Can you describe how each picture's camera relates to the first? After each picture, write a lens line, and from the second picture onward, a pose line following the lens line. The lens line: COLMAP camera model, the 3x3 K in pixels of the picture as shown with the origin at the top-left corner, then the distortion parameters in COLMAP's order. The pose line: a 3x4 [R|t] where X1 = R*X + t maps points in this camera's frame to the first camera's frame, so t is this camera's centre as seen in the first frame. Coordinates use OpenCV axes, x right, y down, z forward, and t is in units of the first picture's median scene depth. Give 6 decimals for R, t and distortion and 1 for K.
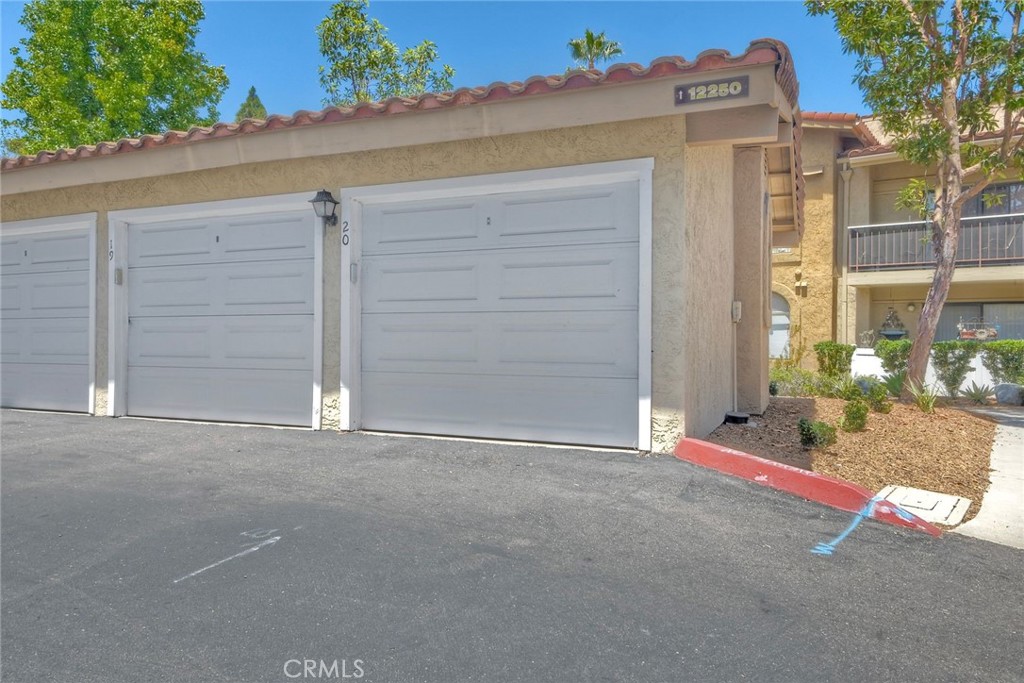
lens RADIAL K [[709.7, 0, 511.7], [0, 709.7, 345.1], [0, 0, 1]] dist [0.037308, -0.002031]
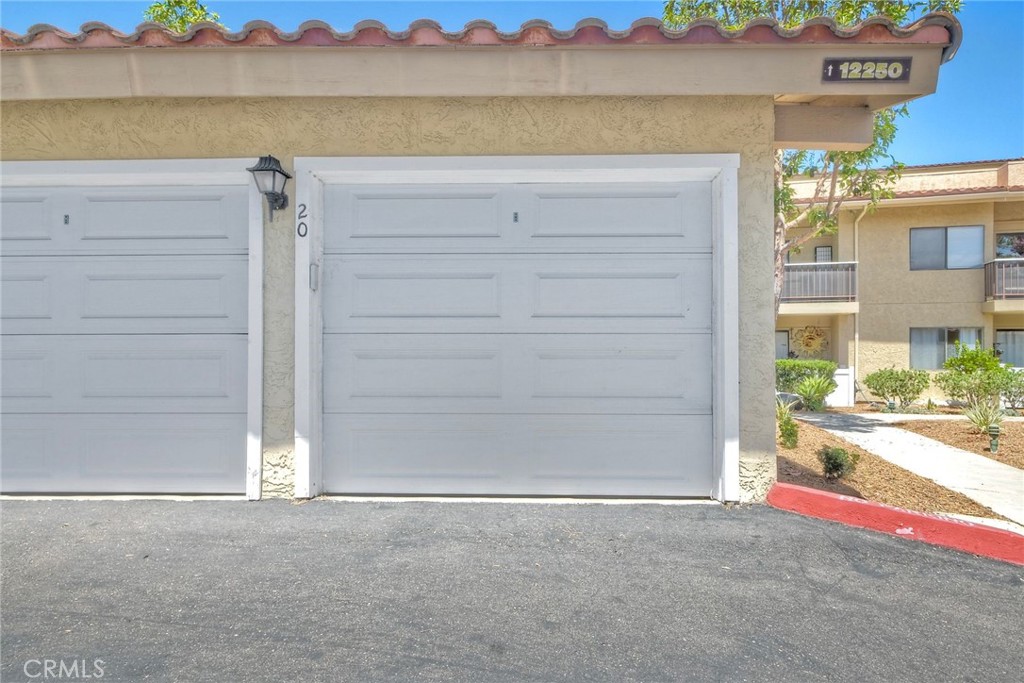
lens RADIAL K [[559.6, 0, 512.0], [0, 559.6, 359.4], [0, 0, 1]] dist [-0.003318, 0.003921]
pose [[0.925780, -0.005291, 0.378025, -0.267578], [0.005979, 0.999982, -0.000646, -0.018020], [-0.378014, 0.002858, 0.925795, 0.430767]]
